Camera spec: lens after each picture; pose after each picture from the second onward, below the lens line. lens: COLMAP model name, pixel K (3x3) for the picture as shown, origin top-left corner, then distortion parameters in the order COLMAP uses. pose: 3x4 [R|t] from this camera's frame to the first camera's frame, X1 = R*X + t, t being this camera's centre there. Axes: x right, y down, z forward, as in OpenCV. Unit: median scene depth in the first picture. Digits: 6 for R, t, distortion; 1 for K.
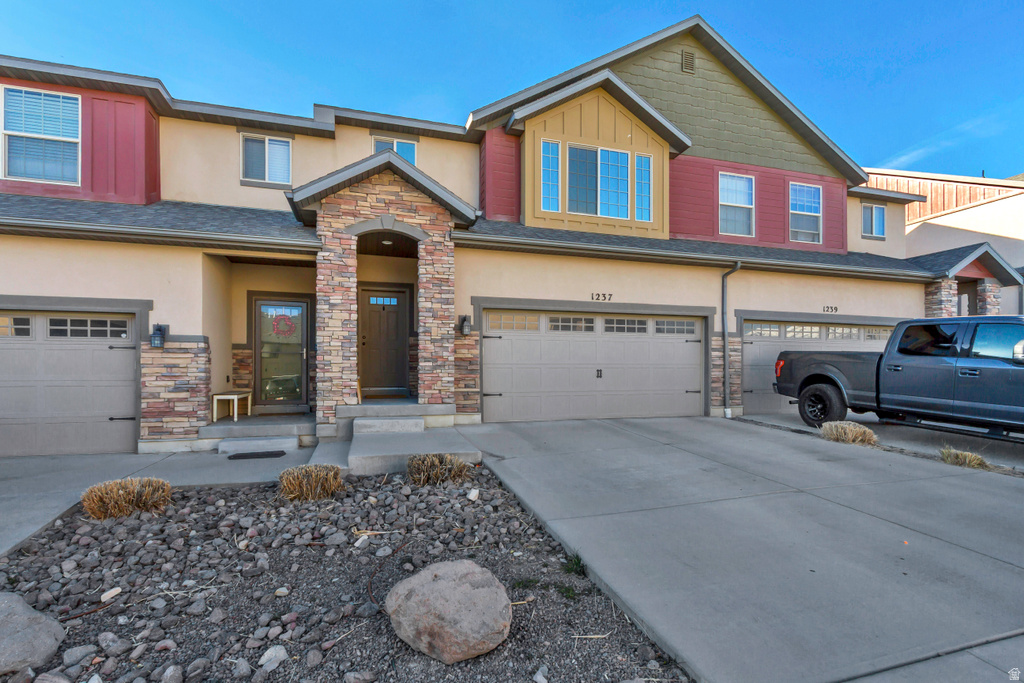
lens RADIAL K [[479.8, 0, 511.9], [0, 479.8, 377.0], [0, 0, 1]] dist [0.000660, 0.000065]
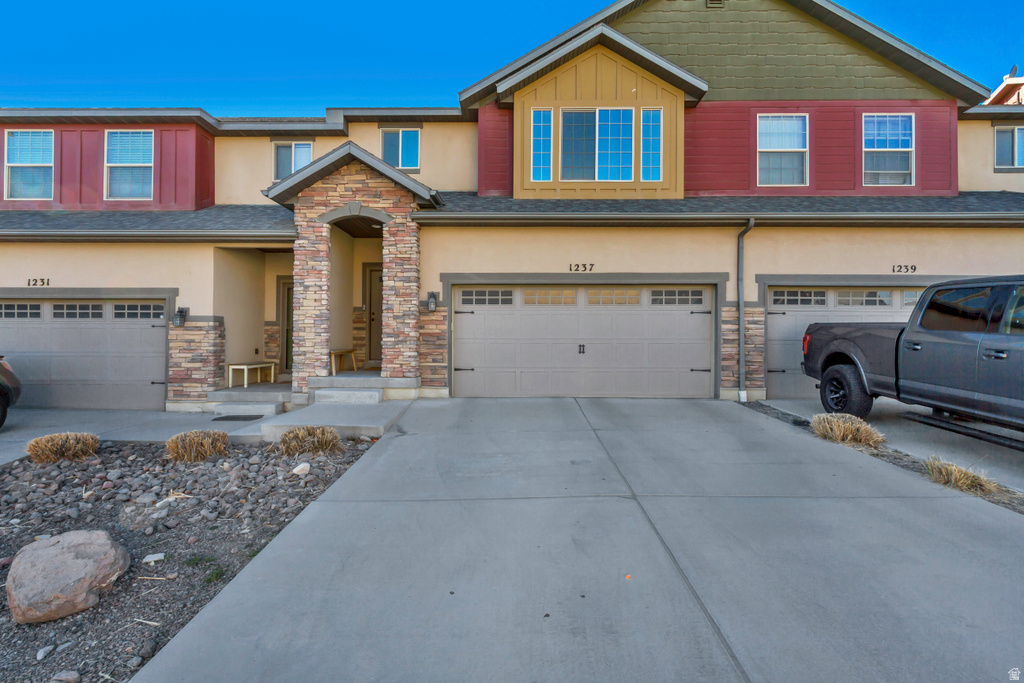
lens RADIAL K [[473.3, 0, 512.0], [0, 473.3, 341.5], [0, 0, 1]] dist [0.001671, -0.000285]
pose [[0.952376, 0.003549, -0.304904, 0.368161], [-0.006615, 0.999937, -0.009022, -0.013710], [0.304853, 0.010609, 0.952340, 0.084369]]
